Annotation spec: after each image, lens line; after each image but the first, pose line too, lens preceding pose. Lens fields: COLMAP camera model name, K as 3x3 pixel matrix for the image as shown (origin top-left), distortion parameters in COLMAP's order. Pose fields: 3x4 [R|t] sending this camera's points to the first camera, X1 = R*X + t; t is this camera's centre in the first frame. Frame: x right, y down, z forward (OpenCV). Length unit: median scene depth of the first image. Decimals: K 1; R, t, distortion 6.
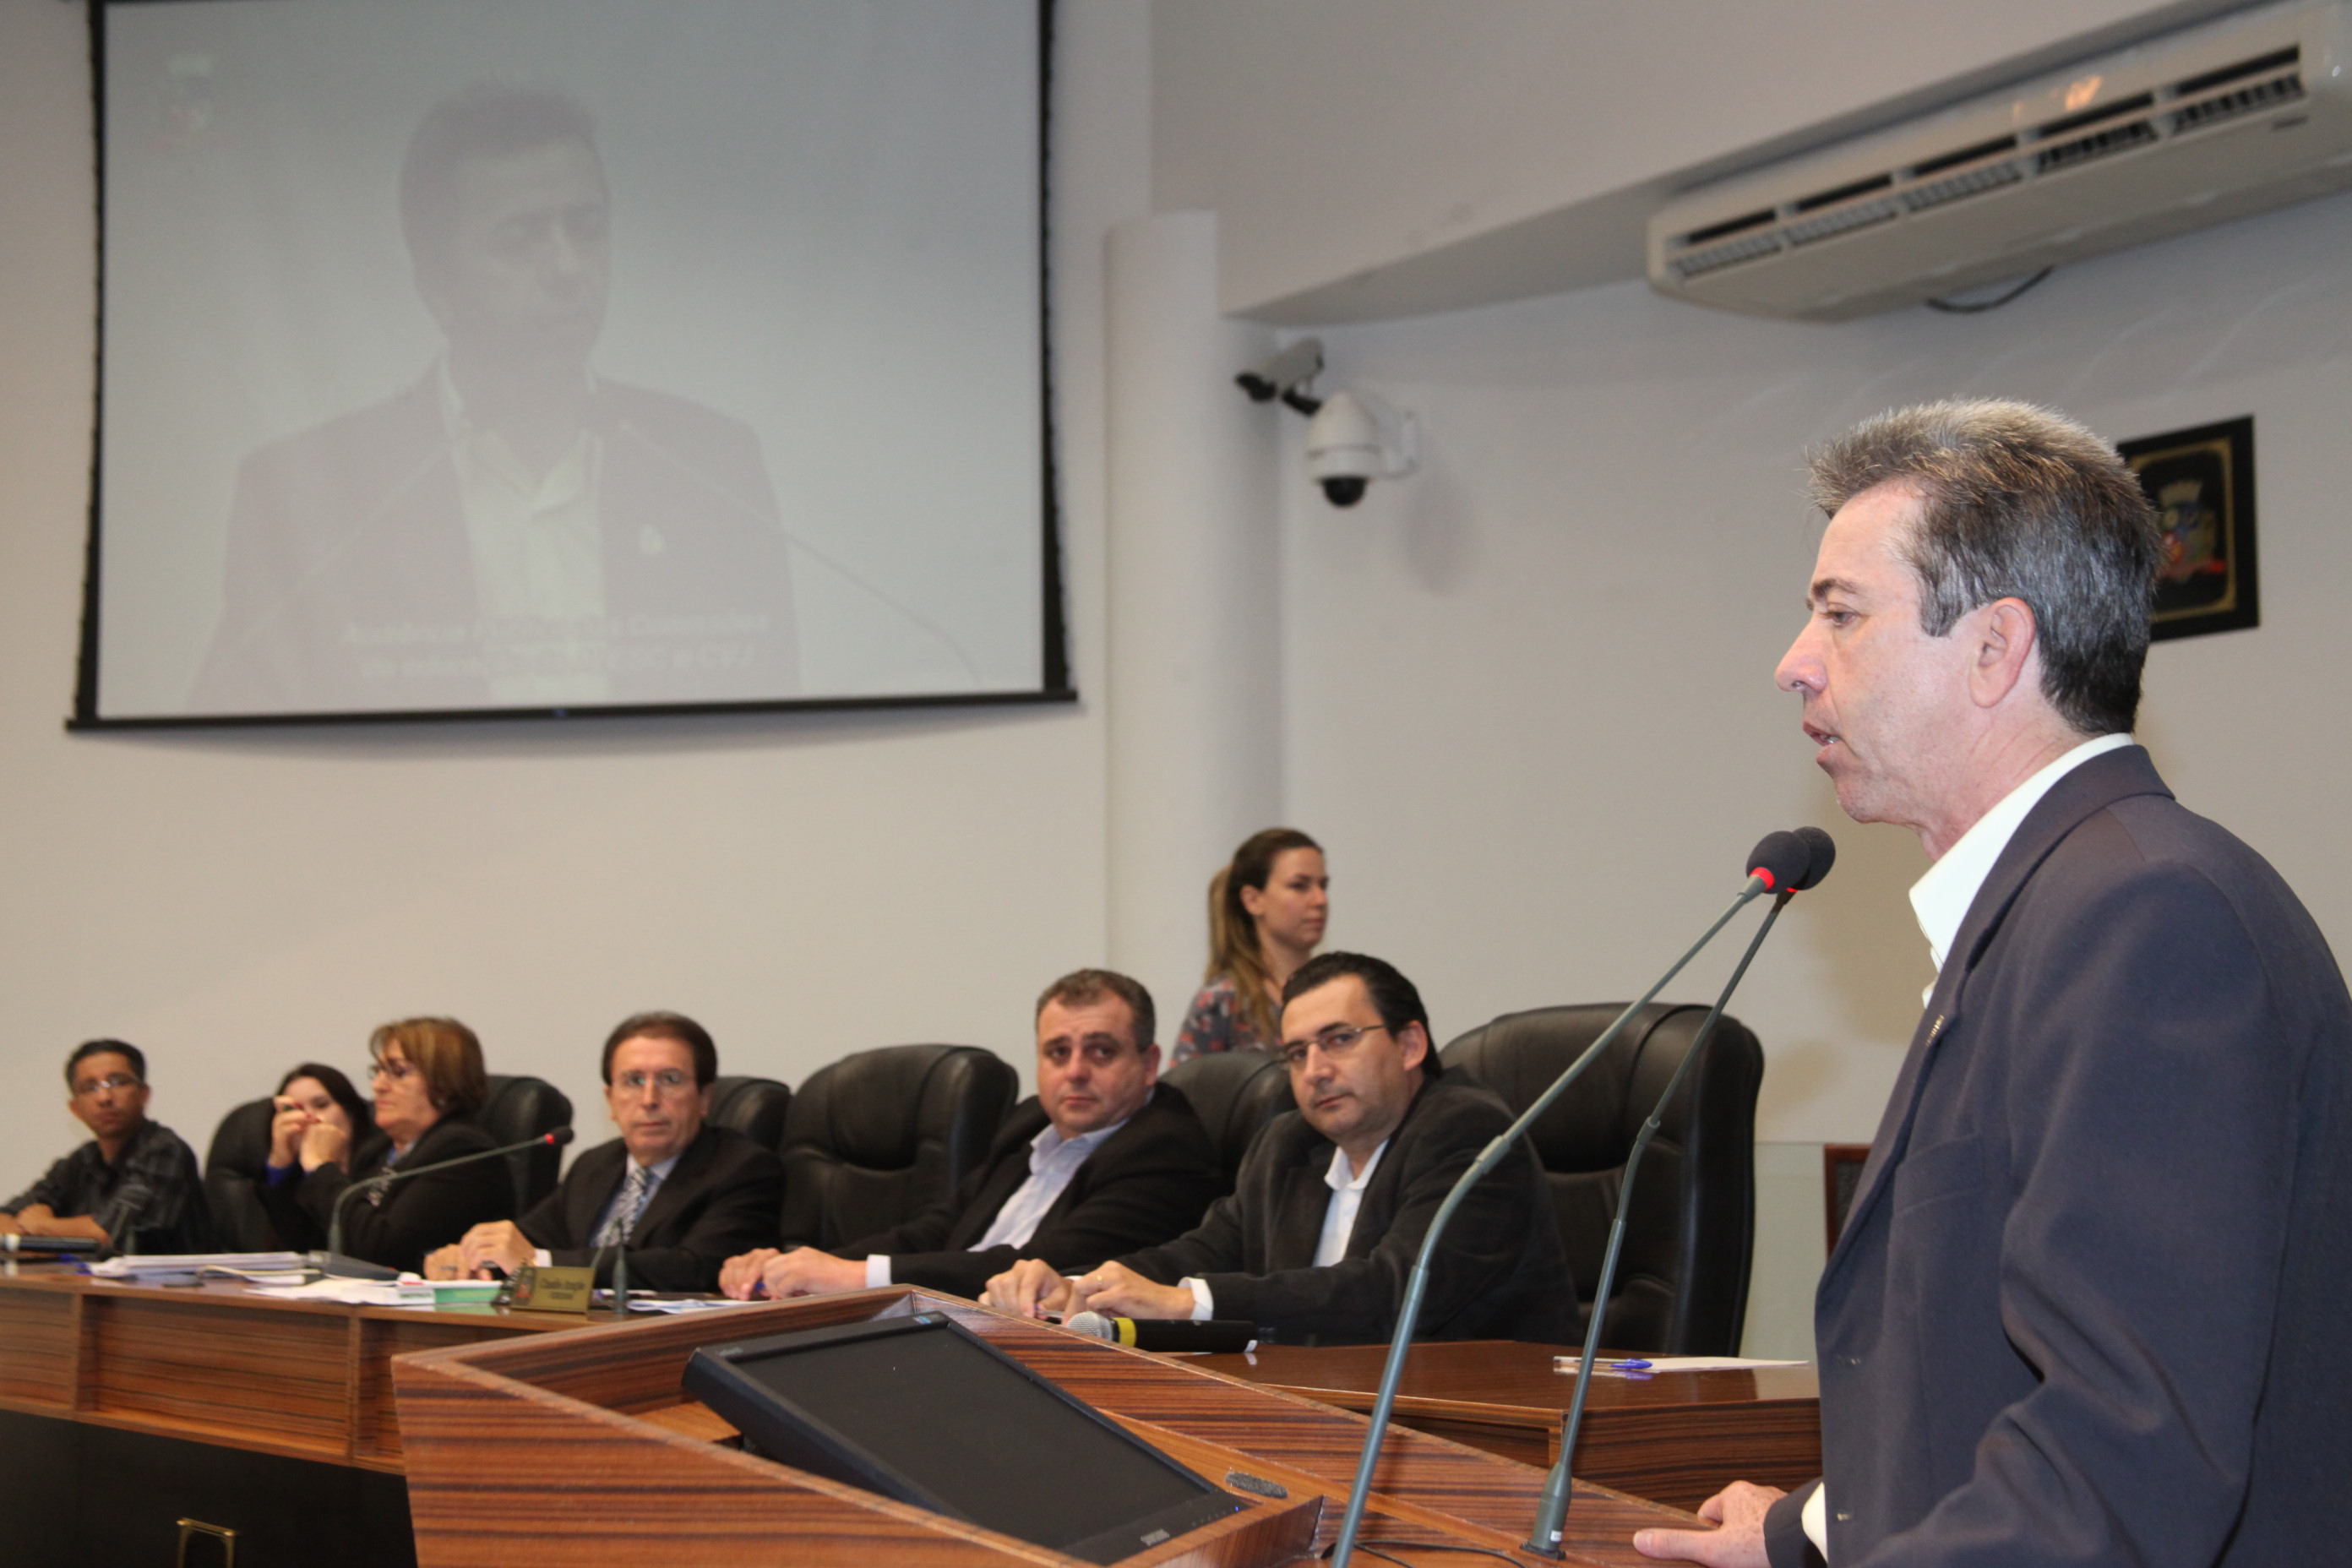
lens RADIAL K [[3761.4, 0, 1176.0], [0, 3761.4, 784.0], [0, 0, 1]] dist [0.082306, 0.136041]
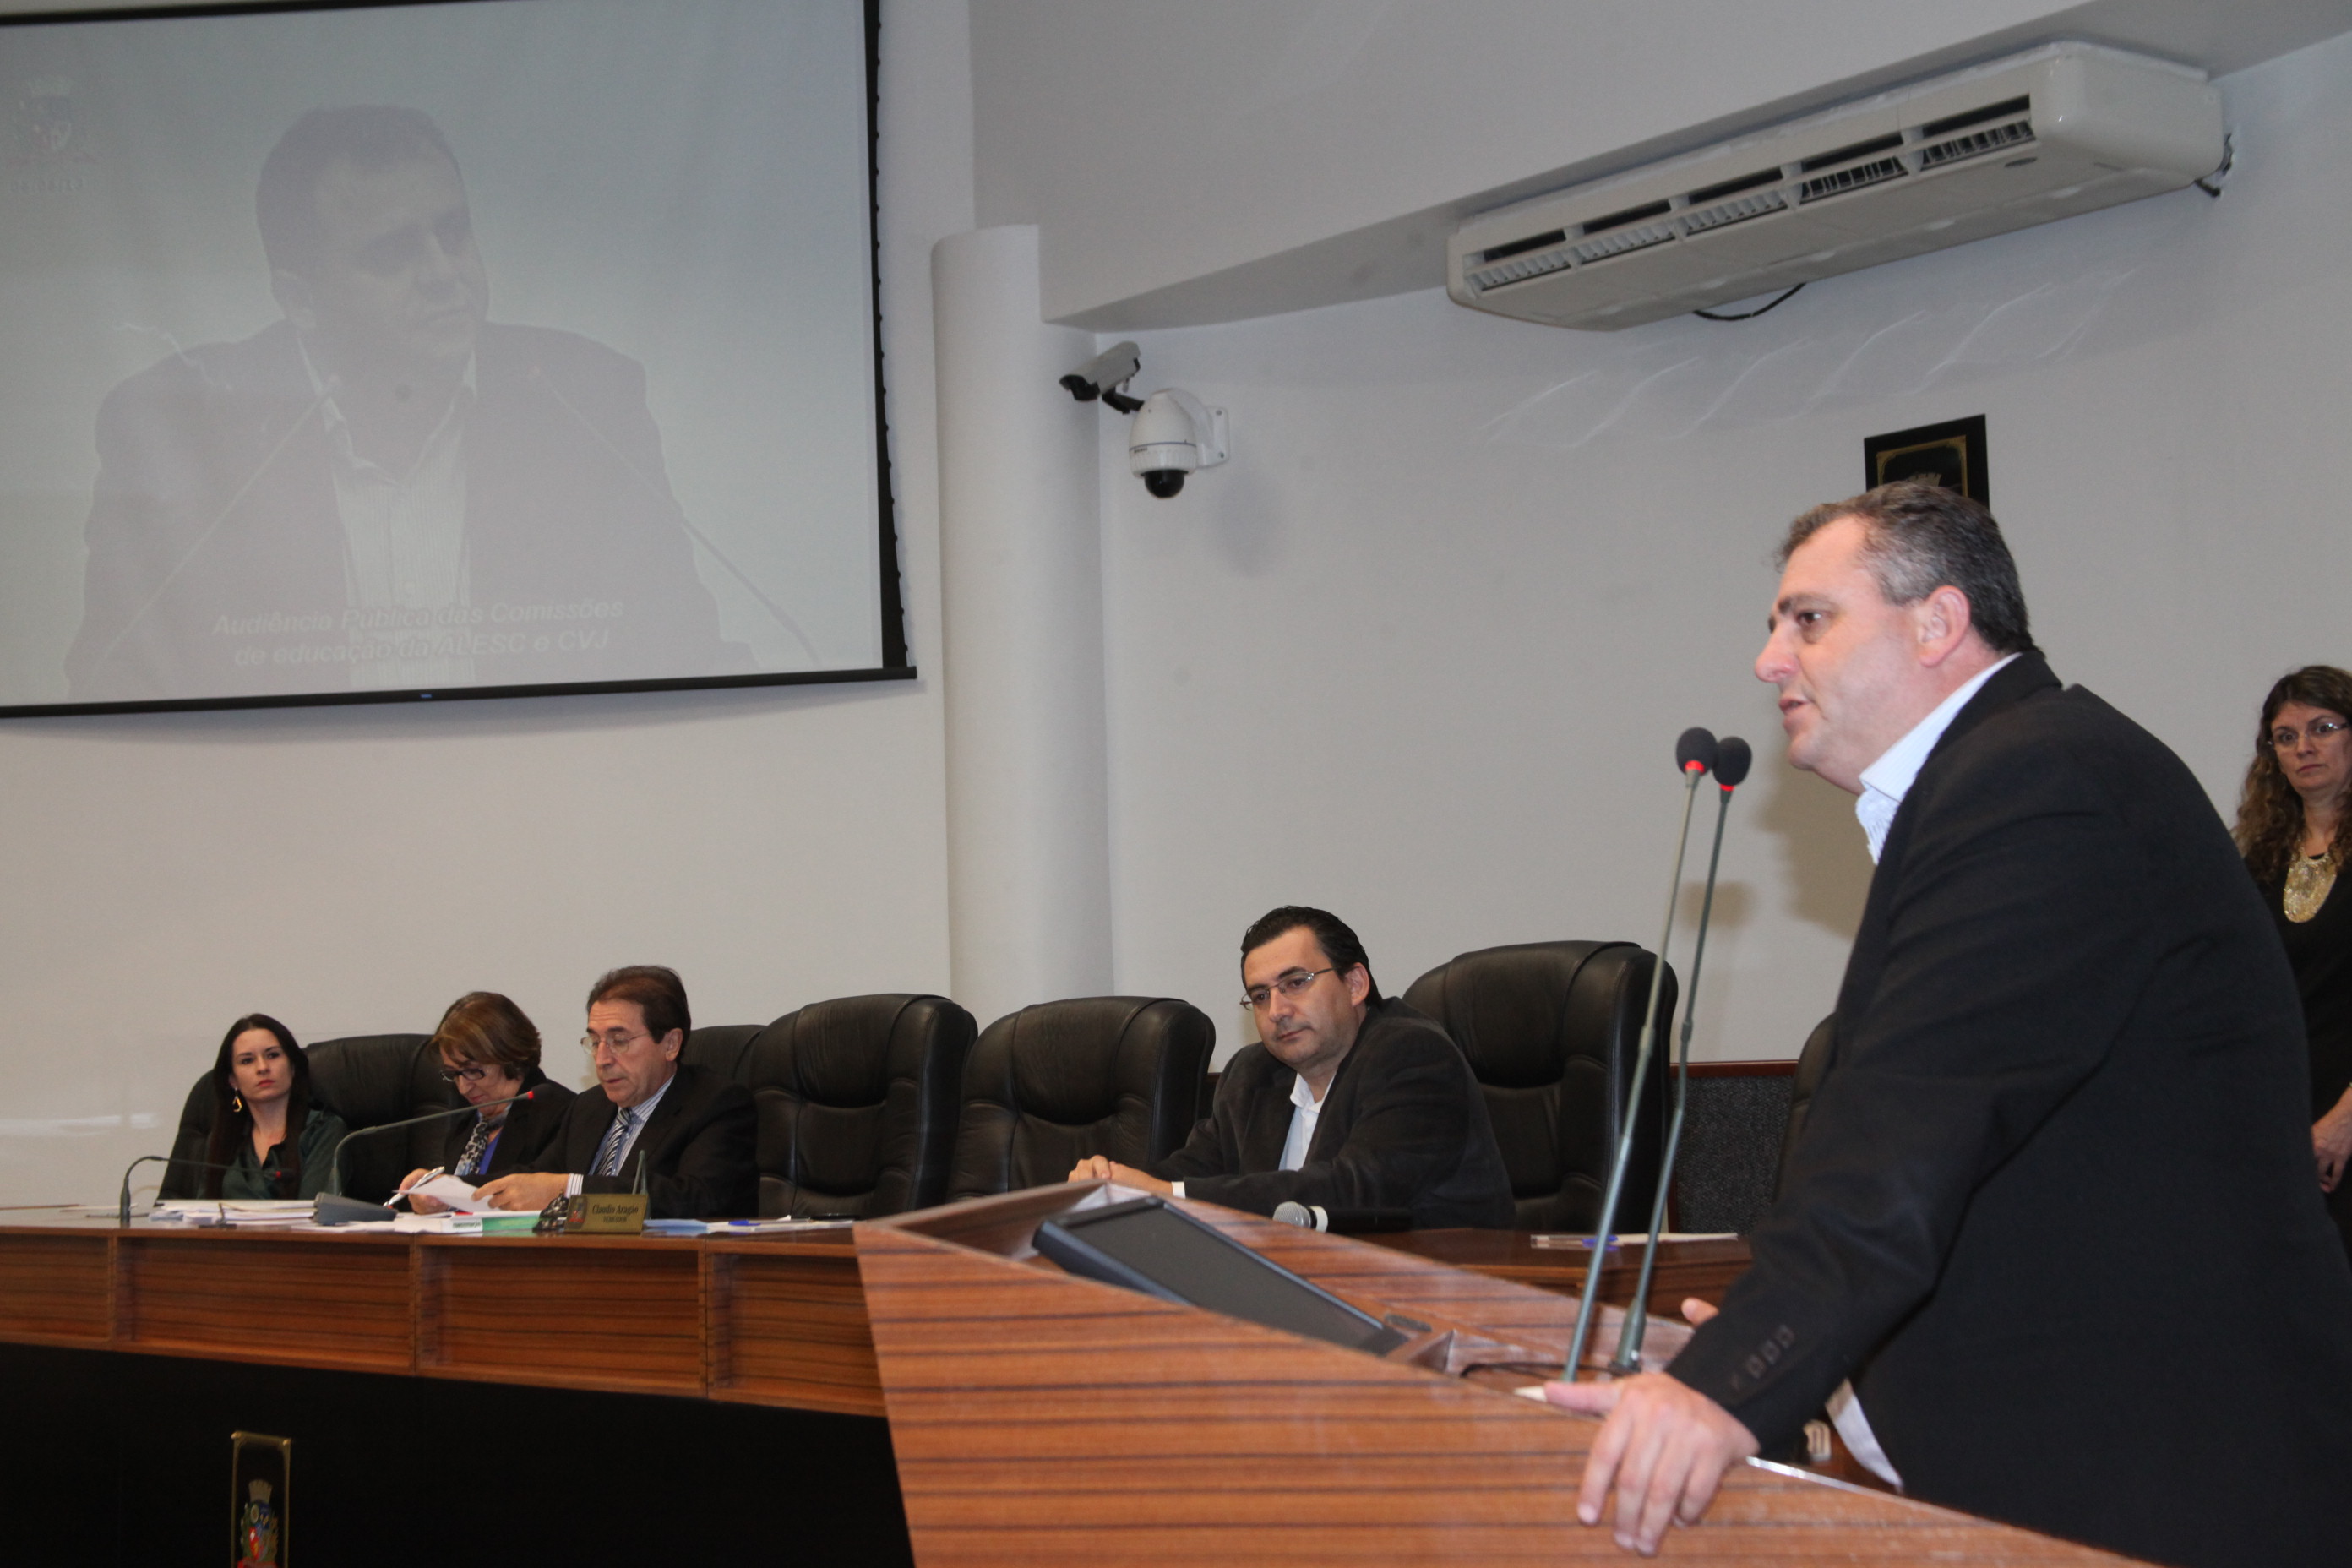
lens RADIAL K [[3722.4, 0, 1189.7], [0, 3722.4, 789.6], [0, 0, 1]] dist [0.075199, 0.070435]
pose [[0.995342, -0.017832, 0.094743, -0.075808], [0.016480, 0.999751, 0.015032, -0.007161], [-0.094987, -0.013401, 0.995388, -0.114178]]
